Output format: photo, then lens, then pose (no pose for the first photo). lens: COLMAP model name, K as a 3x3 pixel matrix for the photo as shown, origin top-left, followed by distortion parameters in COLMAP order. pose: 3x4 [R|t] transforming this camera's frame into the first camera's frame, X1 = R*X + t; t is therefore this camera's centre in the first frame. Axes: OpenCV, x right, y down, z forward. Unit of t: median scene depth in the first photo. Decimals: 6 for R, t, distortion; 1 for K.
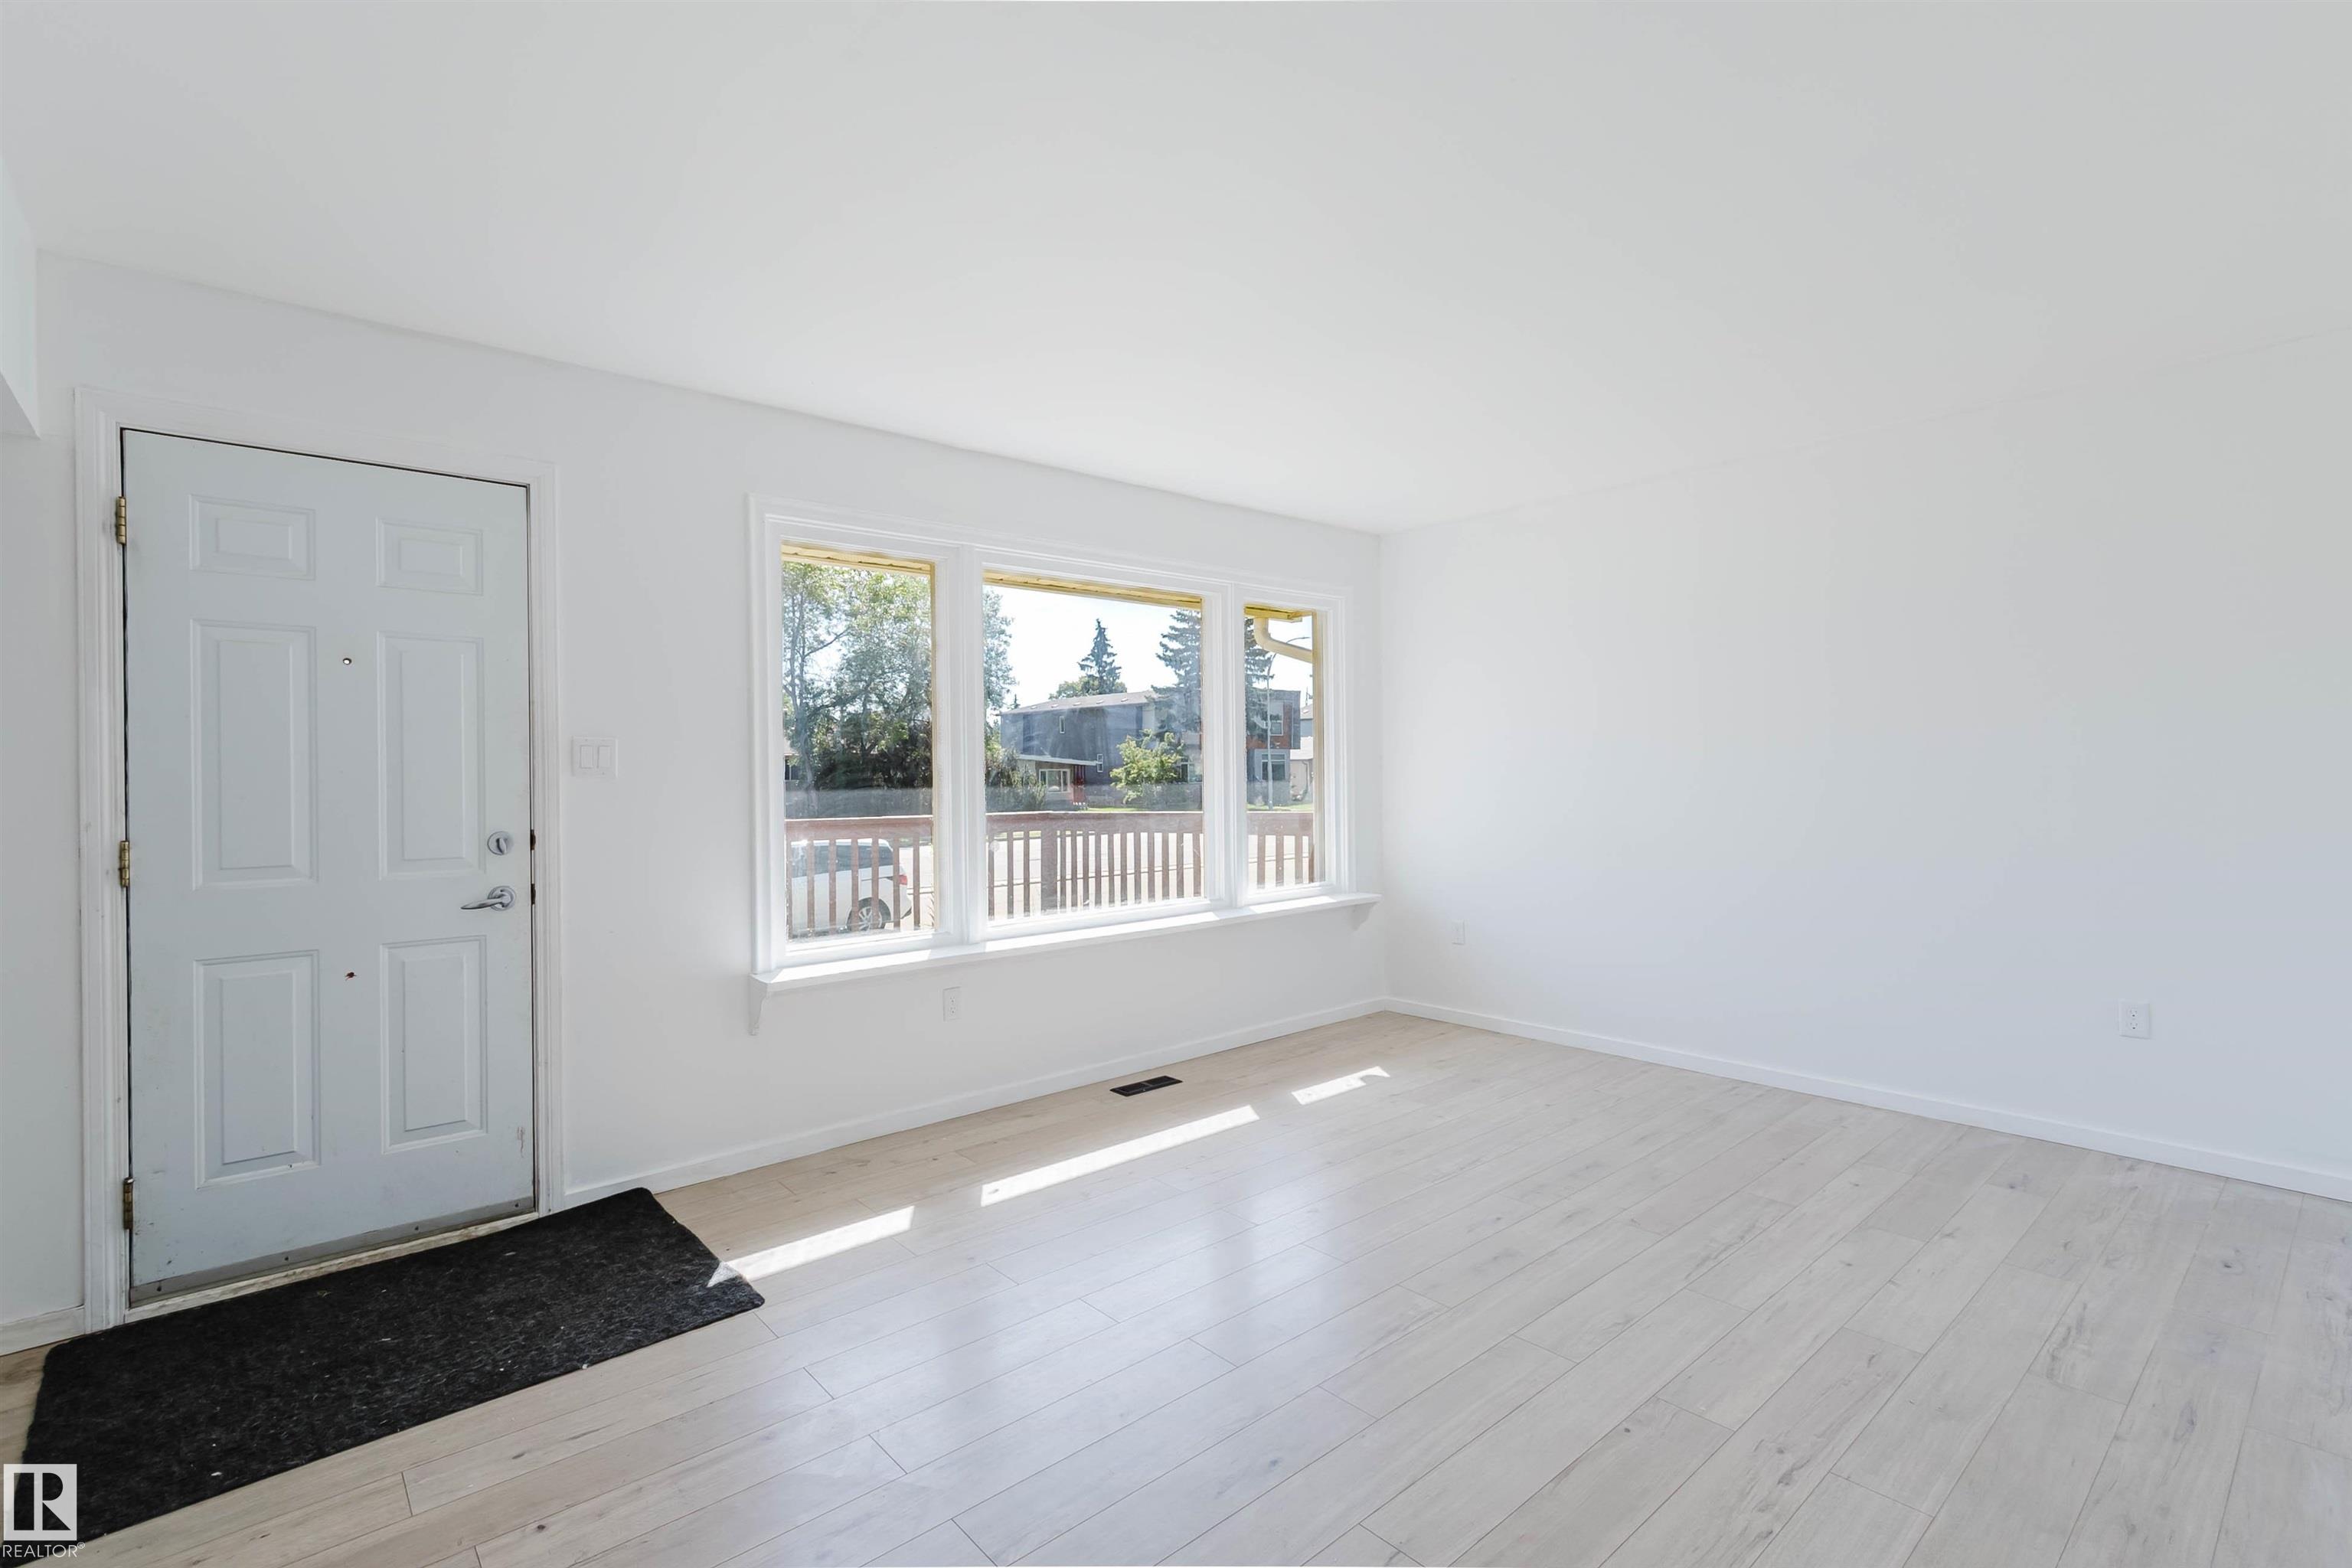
lens RADIAL K [[1059.1, 0, 1176.1], [0, 1059.1, 773.8], [0, 0, 1]] dist [0.005569, -0.000375]
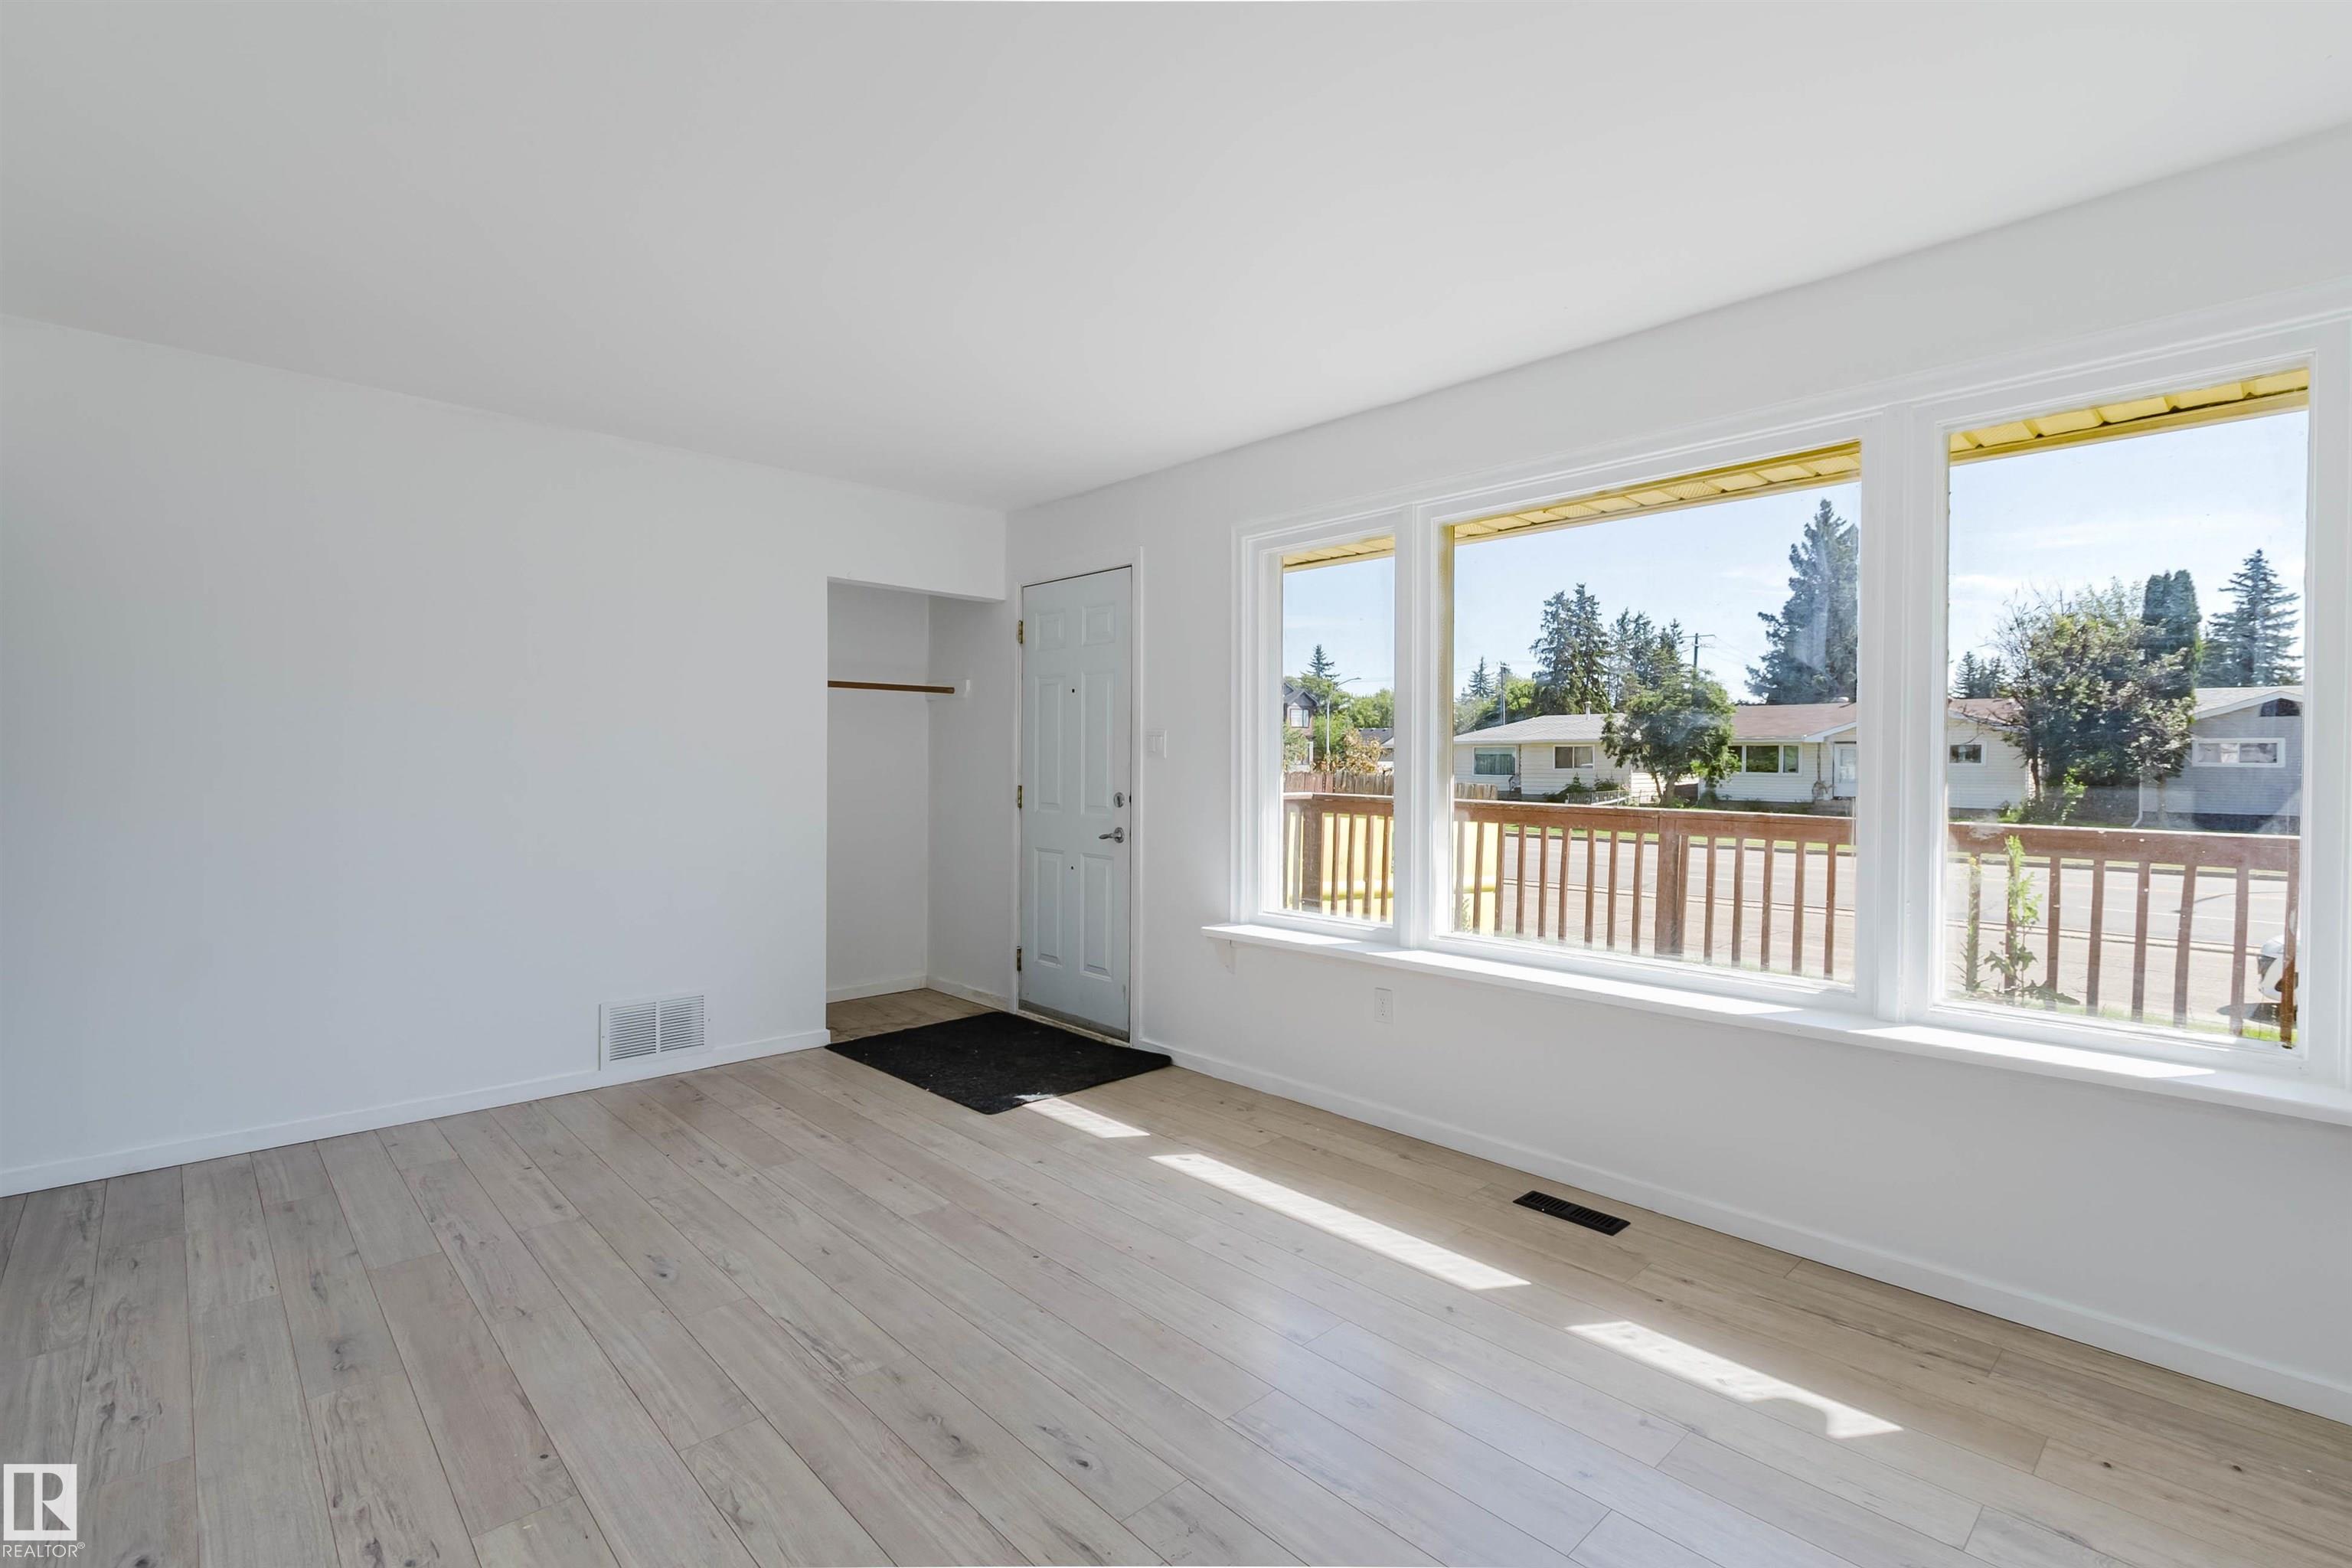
lens RADIAL K [[1059.1, 0, 1176.1], [0, 1059.1, 773.8], [0, 0, 1]] dist [0.005569, -0.000375]
pose [[0.047212, 0.023033, -0.998619, 0.921858], [-0.007827, 0.999712, 0.022688, -0.008462], [0.998854, 0.006745, 0.047378, 1.010116]]
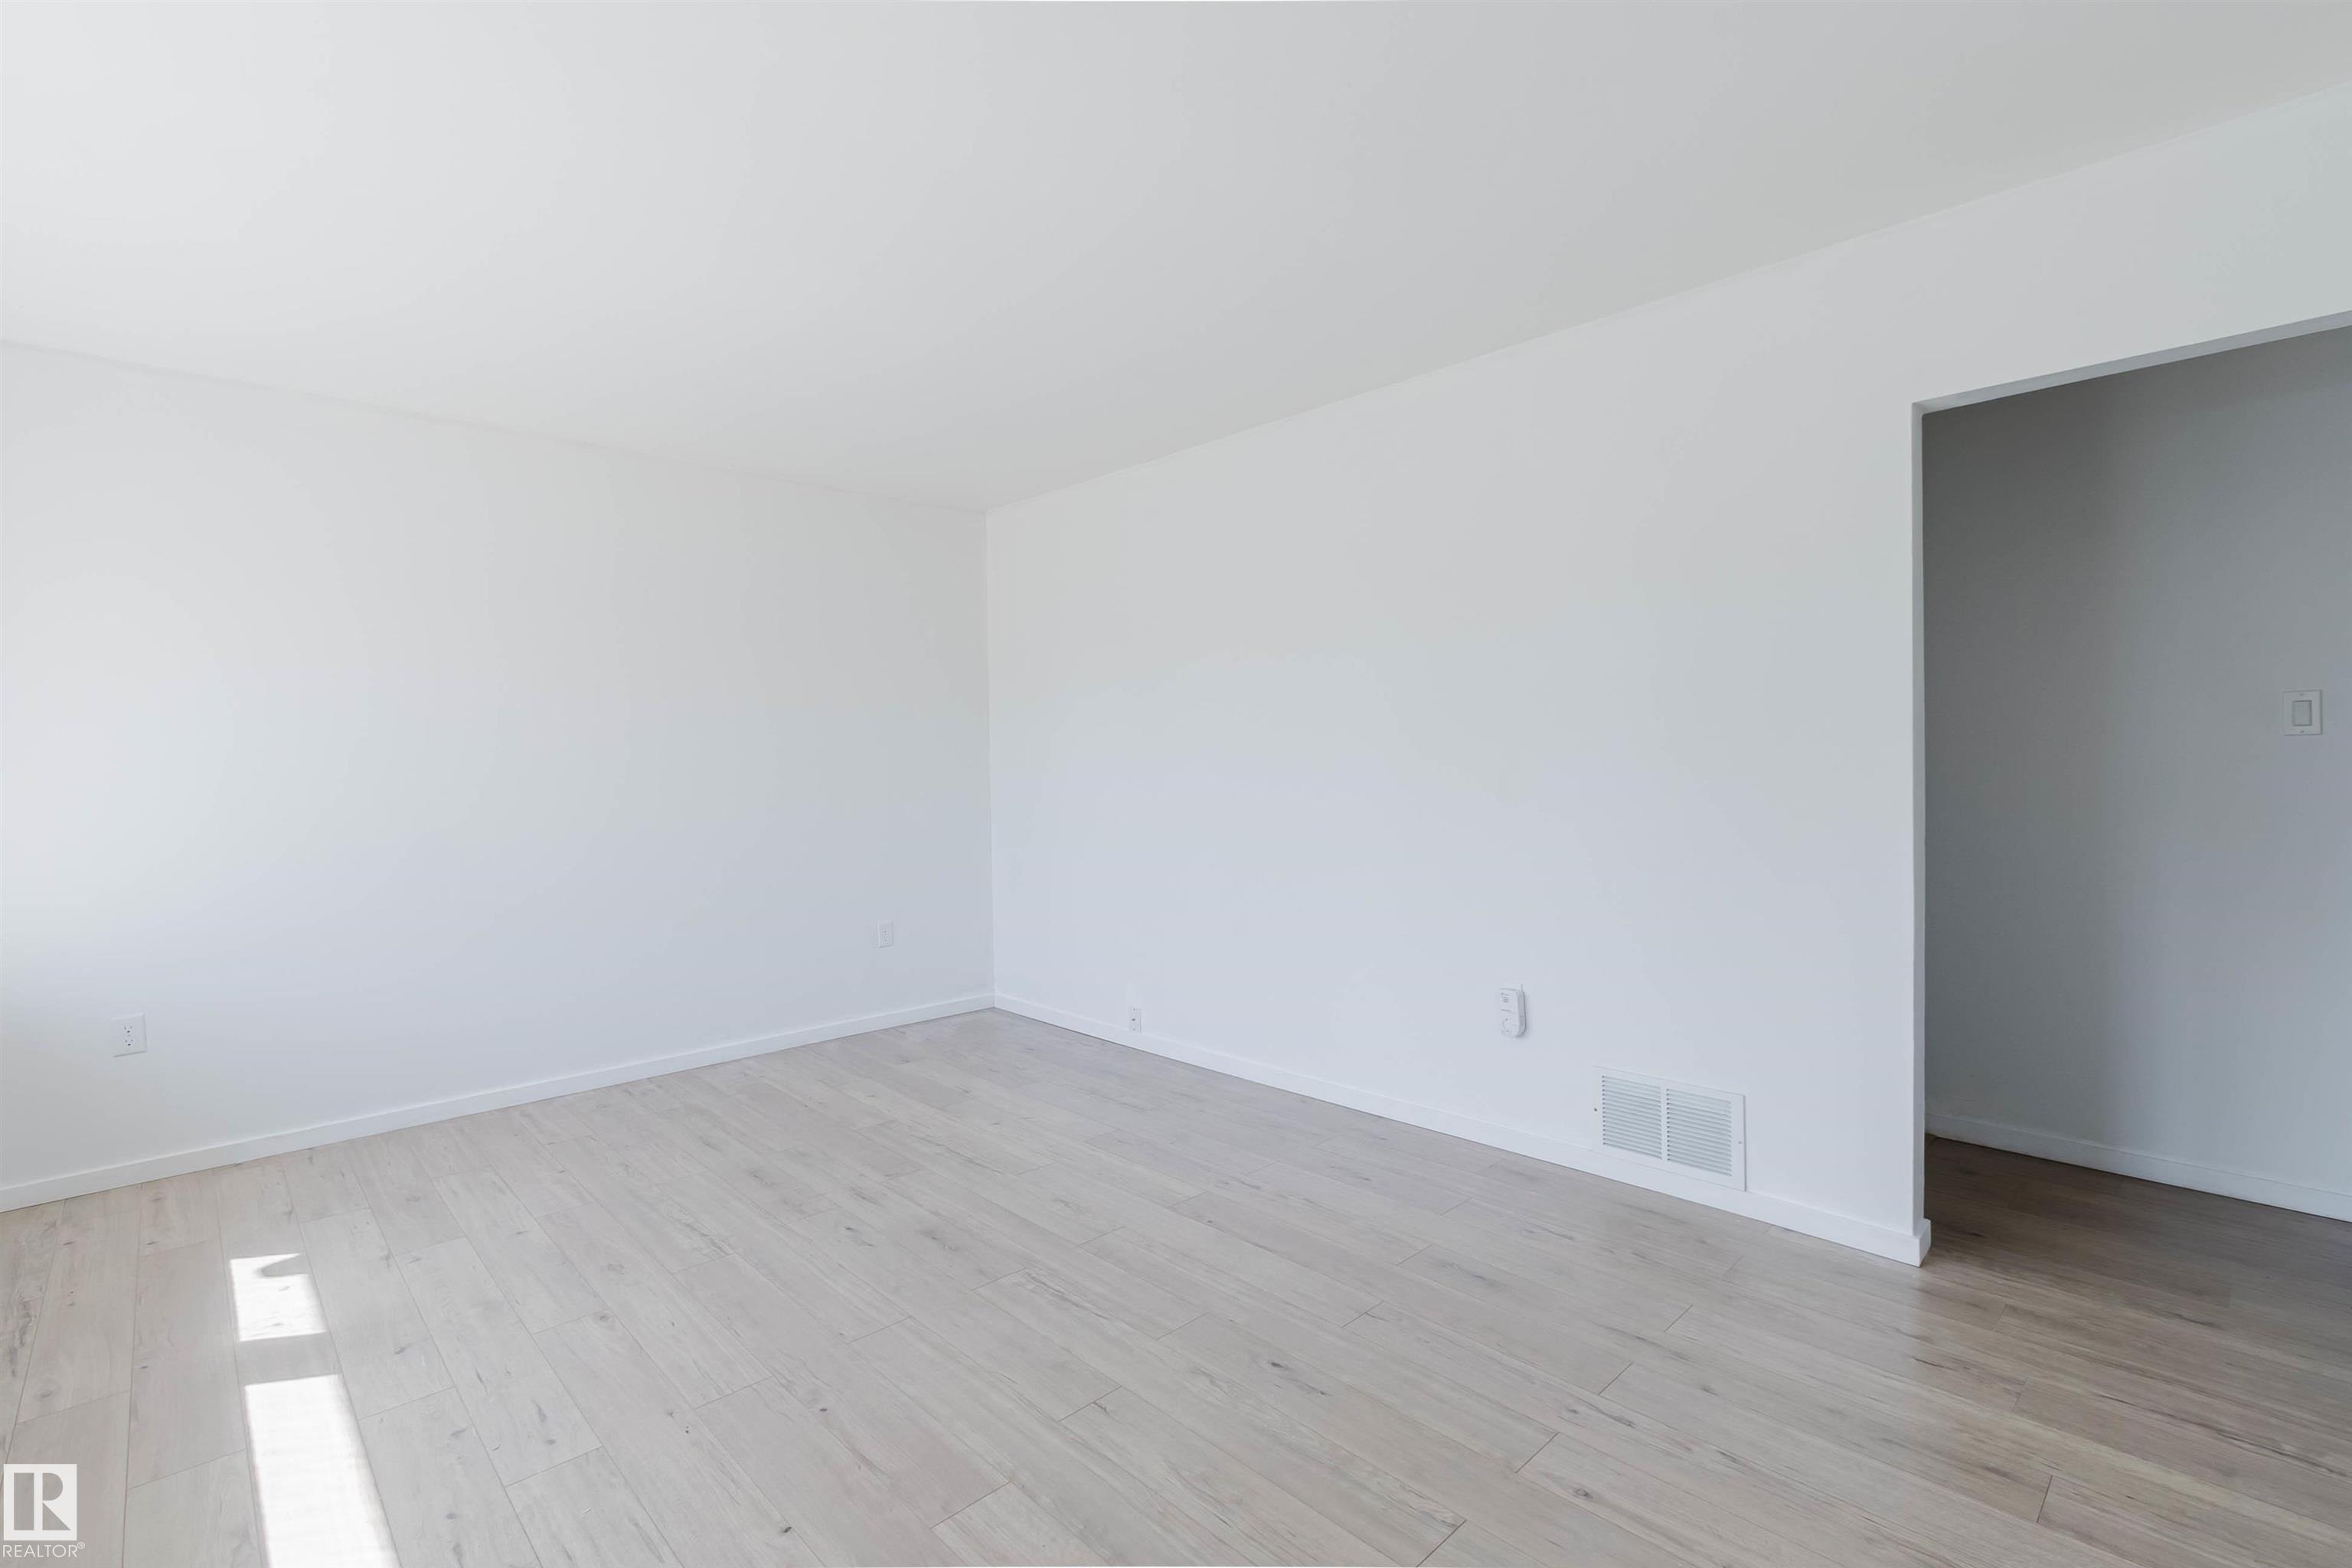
lens RADIAL K [[1059.1, 0, 1176.1], [0, 1059.1, 773.8], [0, 0, 1]] dist [0.005569, -0.000375]
pose [[-0.050179, -0.000435, 0.998740, -0.654136], [0.015904, 0.999873, 0.001235, 0.013835], [-0.998614, 0.015946, -0.050166, 0.739191]]
